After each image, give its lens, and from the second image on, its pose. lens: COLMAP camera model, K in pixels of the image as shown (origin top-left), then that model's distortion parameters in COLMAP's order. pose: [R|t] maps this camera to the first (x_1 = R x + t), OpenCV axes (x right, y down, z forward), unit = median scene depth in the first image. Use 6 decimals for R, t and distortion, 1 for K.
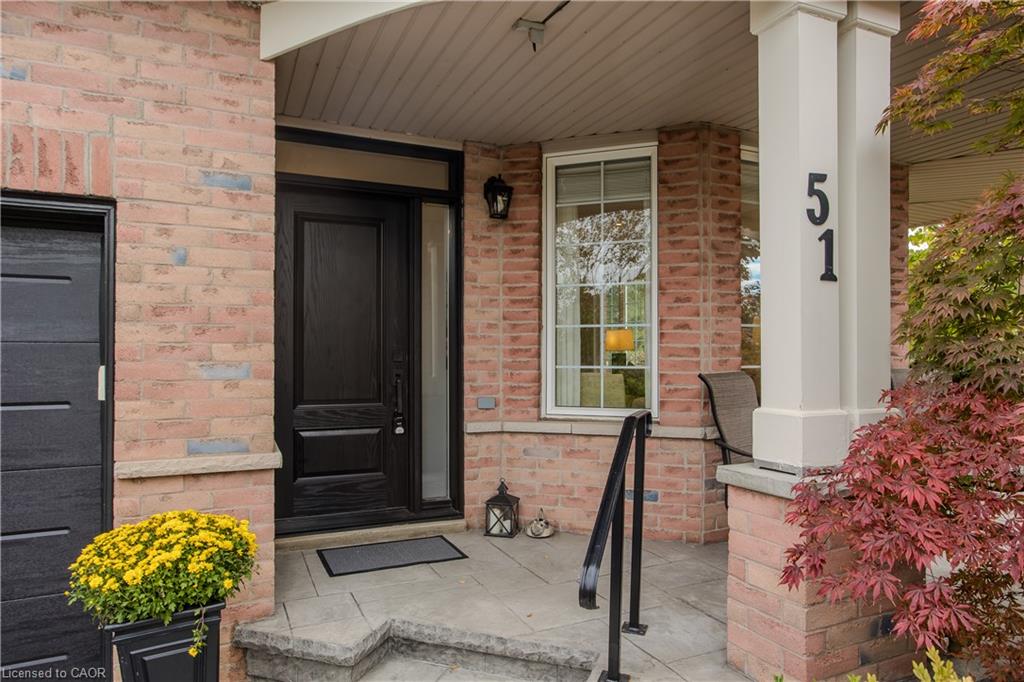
lens RADIAL K [[671.4, 0, 512.6], [0, 671.4, 342.6], [0, 0, 1]] dist [0.002002, 0.001295]
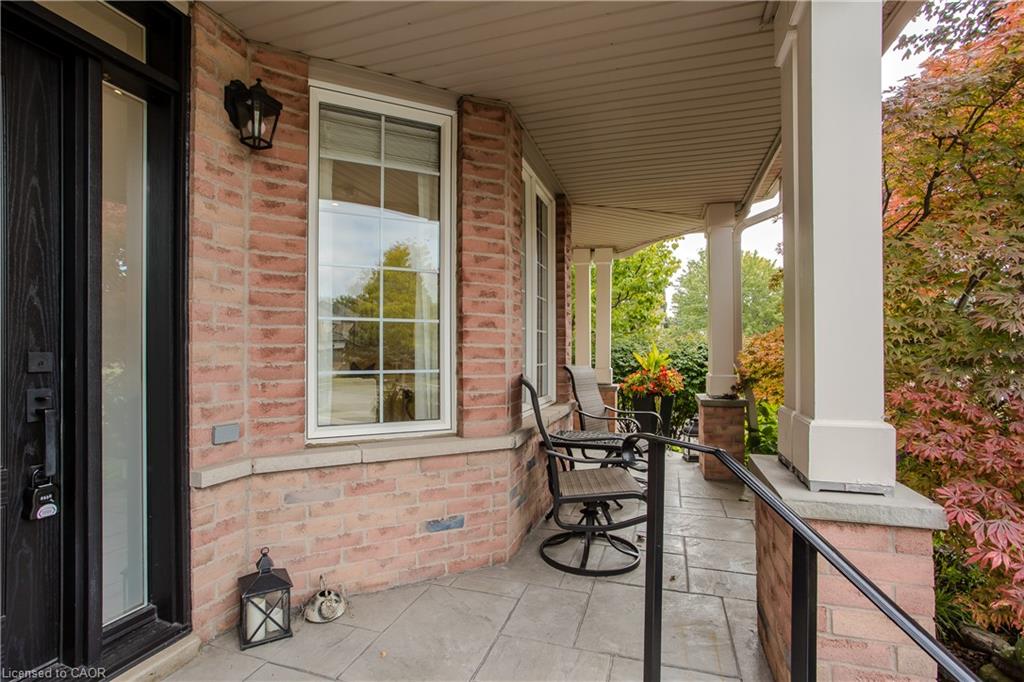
lens RADIAL K [[507.4, 0, 511.2], [0, 507.4, 348.7], [0, 0, 1]] dist [-0.018657, 0.005977]
pose [[0.683038, 0.005590, 0.730362, -0.204956], [-0.010701, 0.999940, 0.002355, 0.005988], [-0.730305, -0.009424, 0.683057, 0.485609]]
